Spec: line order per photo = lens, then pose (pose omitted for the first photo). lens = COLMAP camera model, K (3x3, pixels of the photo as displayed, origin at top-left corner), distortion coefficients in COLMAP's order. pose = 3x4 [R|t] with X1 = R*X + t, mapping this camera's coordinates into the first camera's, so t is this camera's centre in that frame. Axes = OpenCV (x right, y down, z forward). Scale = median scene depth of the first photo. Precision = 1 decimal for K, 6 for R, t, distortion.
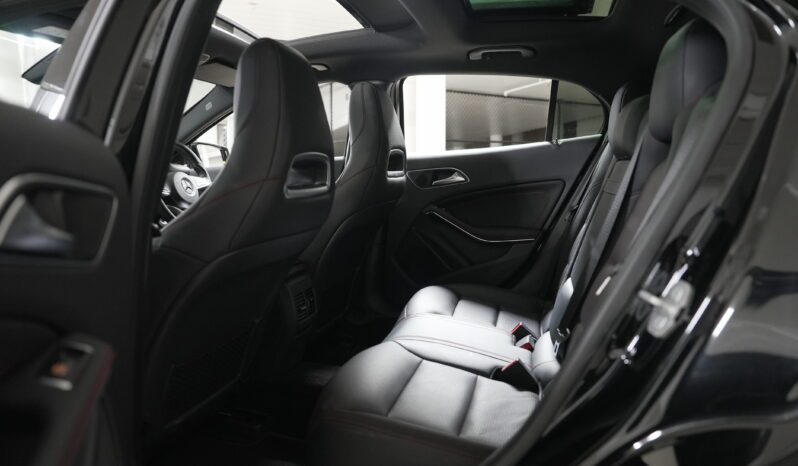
lens RADIAL K [[547.7, 0, 399.0], [0, 547.7, 233.0], [0, 0, 1]] dist [-0.117819, 0.085219]
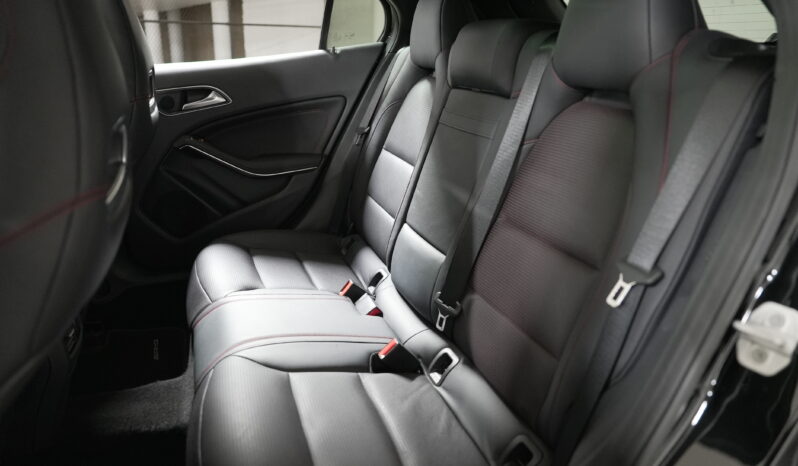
lens RADIAL K [[547.7, 0, 399.0], [0, 547.7, 233.0], [0, 0, 1]] dist [-0.117819, 0.085219]
pose [[0.818461, -0.177659, 0.546405, -0.133029], [0.054246, 0.970640, 0.234340, -0.082016], [-0.571995, -0.162158, 0.804068, 0.212951]]
